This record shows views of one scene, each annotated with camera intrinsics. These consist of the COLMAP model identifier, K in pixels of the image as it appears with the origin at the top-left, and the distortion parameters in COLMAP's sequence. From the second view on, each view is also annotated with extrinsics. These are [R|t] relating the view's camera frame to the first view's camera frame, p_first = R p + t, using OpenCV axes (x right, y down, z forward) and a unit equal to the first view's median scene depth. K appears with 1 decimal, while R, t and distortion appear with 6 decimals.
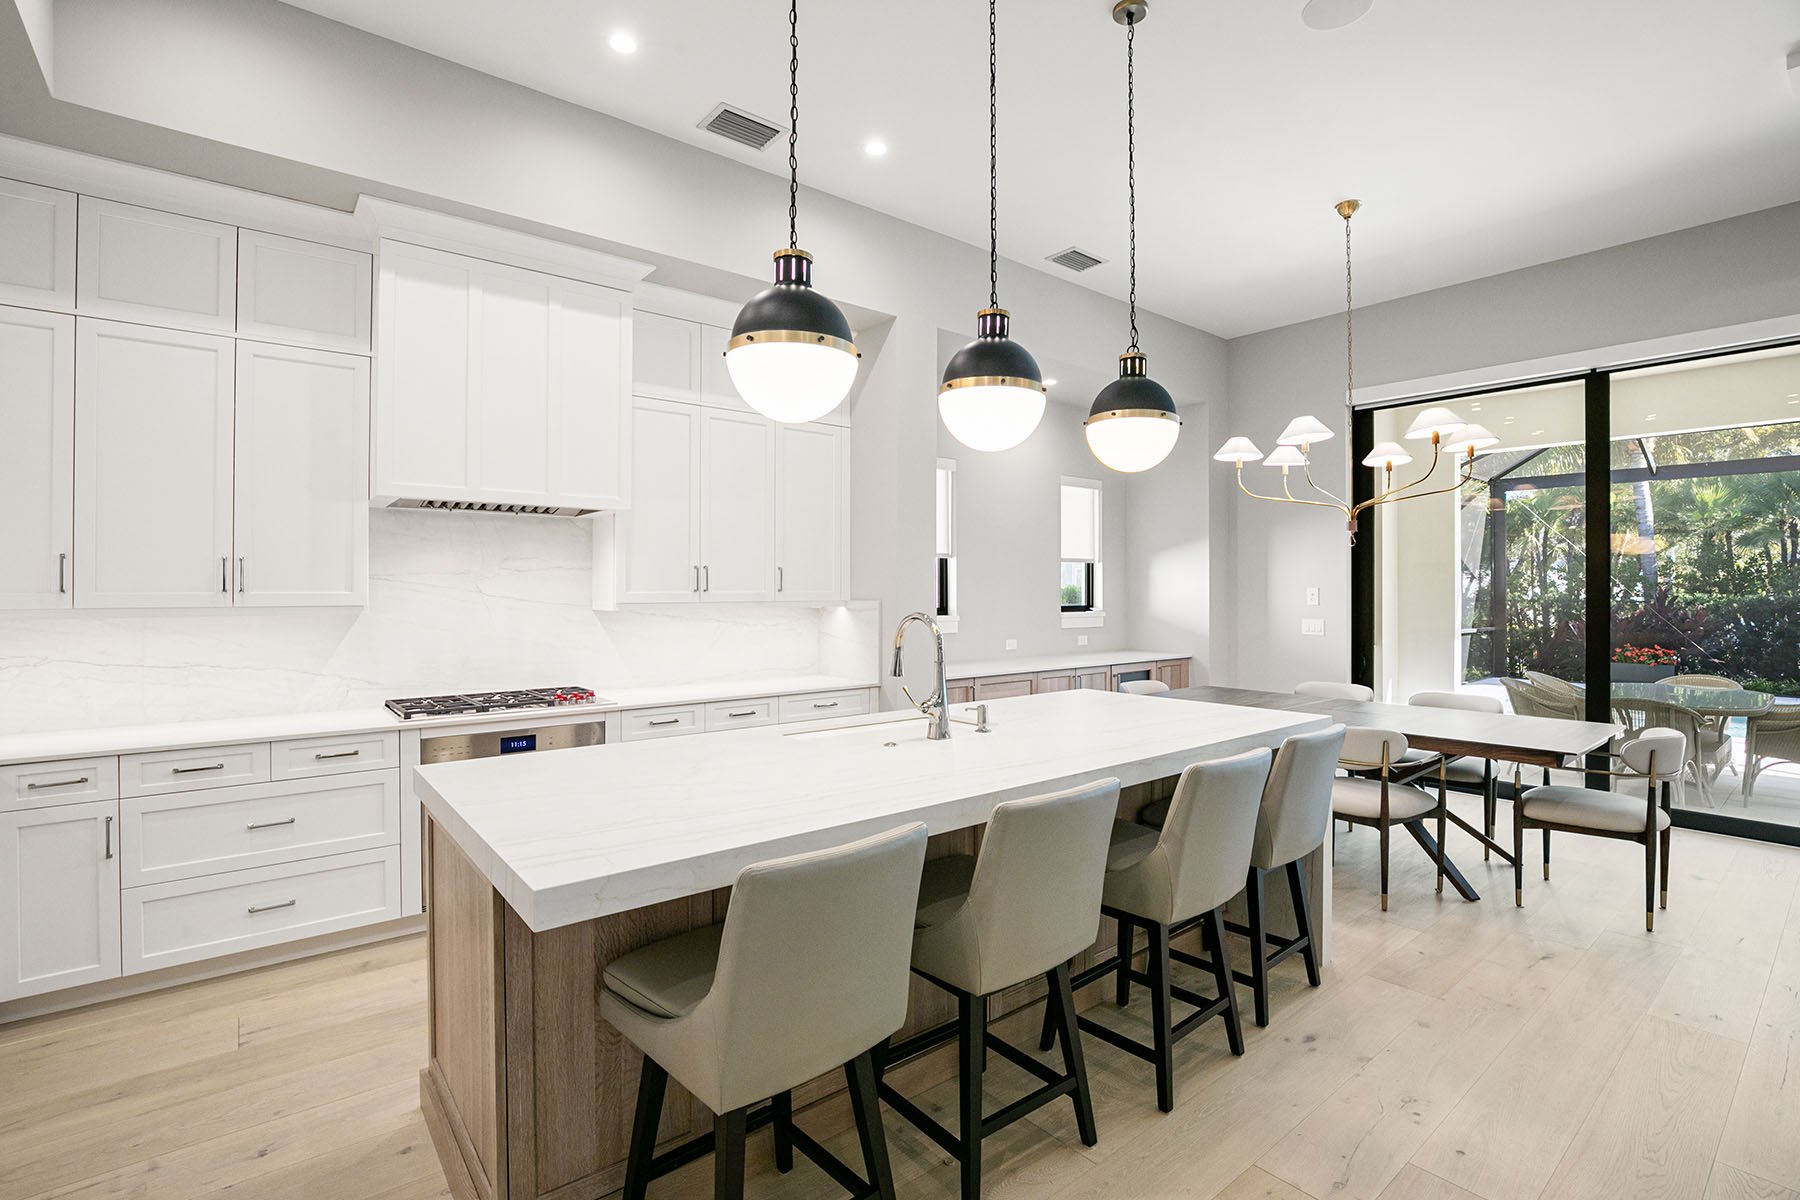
lens RADIAL K [[825.5, 0, 901.2], [0, 825.5, 586.0], [0, 0, 1]] dist [-0.040528, 0.008860]
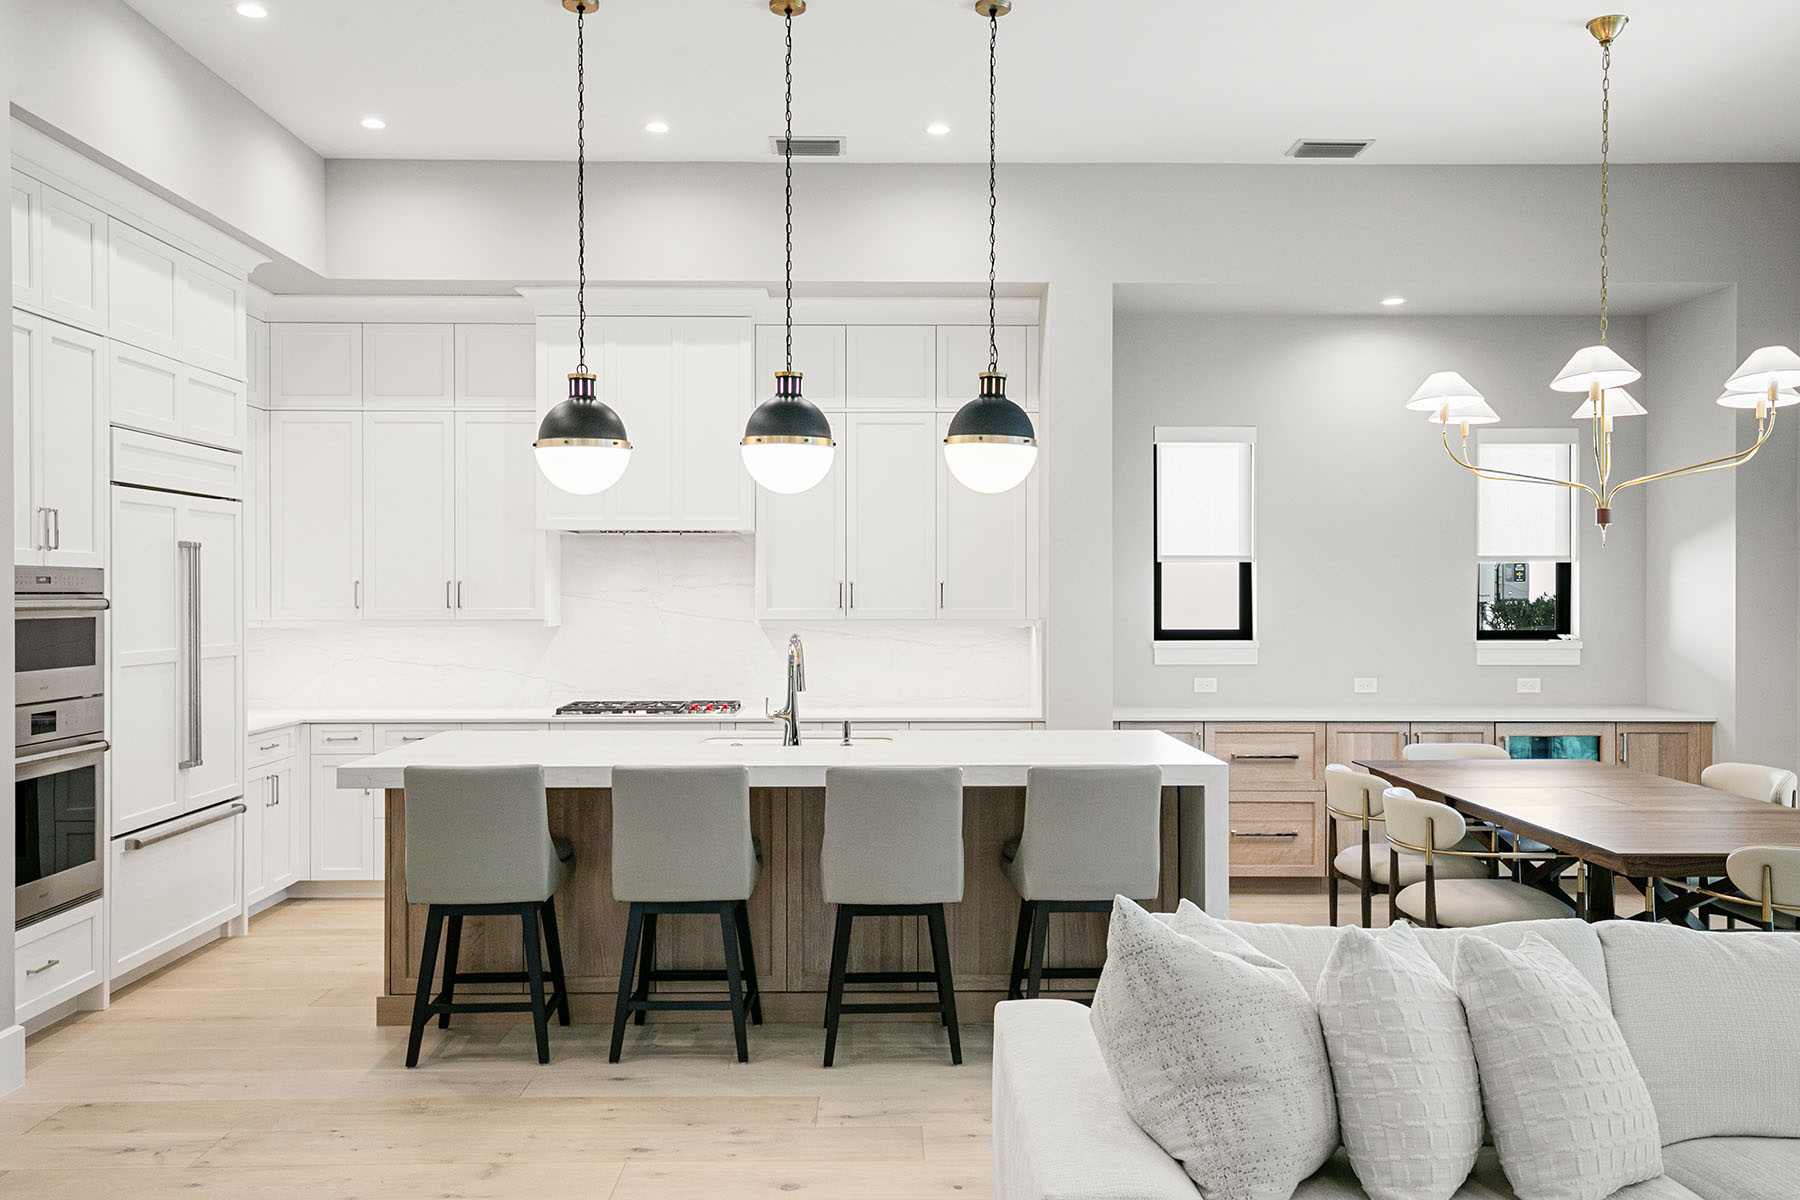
lens RADIAL K [[1462.2, 0, 901.4], [0, 1462.2, 594.2], [0, 0, 1]] dist [0.029476, 0.004699]
pose [[0.785118, 0.002833, -0.619339, 0.897533], [0.002417, 0.999968, 0.007638, -0.023239], [0.619341, -0.007494, 0.785086, -0.304857]]
